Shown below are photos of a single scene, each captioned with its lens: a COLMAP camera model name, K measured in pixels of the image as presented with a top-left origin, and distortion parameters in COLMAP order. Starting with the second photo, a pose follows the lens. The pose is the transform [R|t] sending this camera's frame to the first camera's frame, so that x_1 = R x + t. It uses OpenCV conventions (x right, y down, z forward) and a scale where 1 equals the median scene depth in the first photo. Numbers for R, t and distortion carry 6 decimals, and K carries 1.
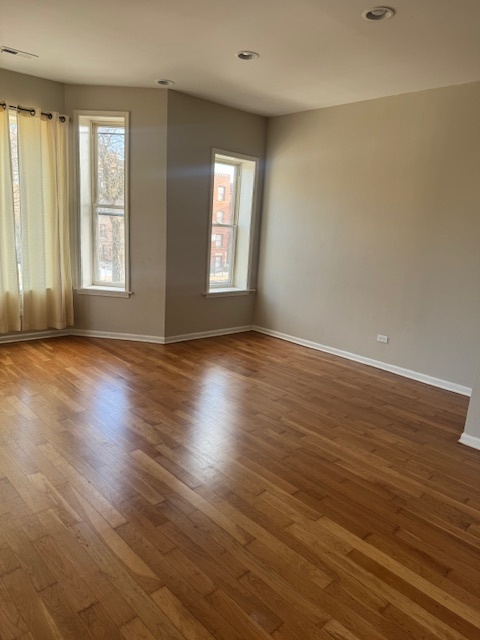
lens RADIAL K [[454.1, 0, 244.5], [0, 454.1, 322.5], [0, 0, 1]] dist [0.052044, -0.044259]
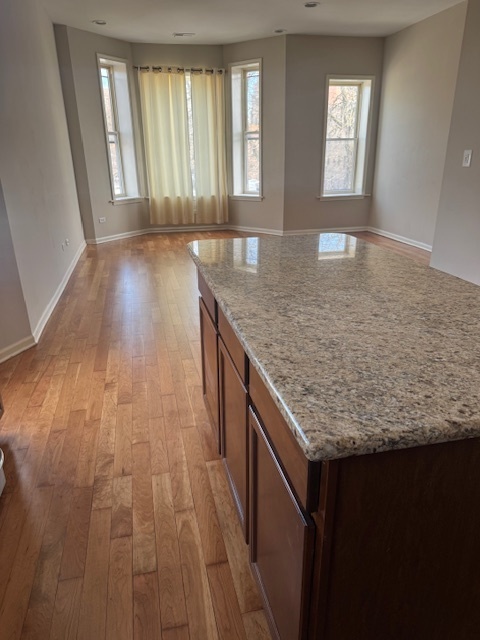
lens RADIAL K [[454.1, 0, 233.5], [0, 454.1, 319.3], [0, 0, 1]] dist [0.052044, -0.044259]
pose [[0.859603, 0.105945, -0.499859, 0.404475], [-0.041223, 0.989459, 0.138824, 0.113445], [0.509298, -0.098728, 0.854909, -0.262929]]
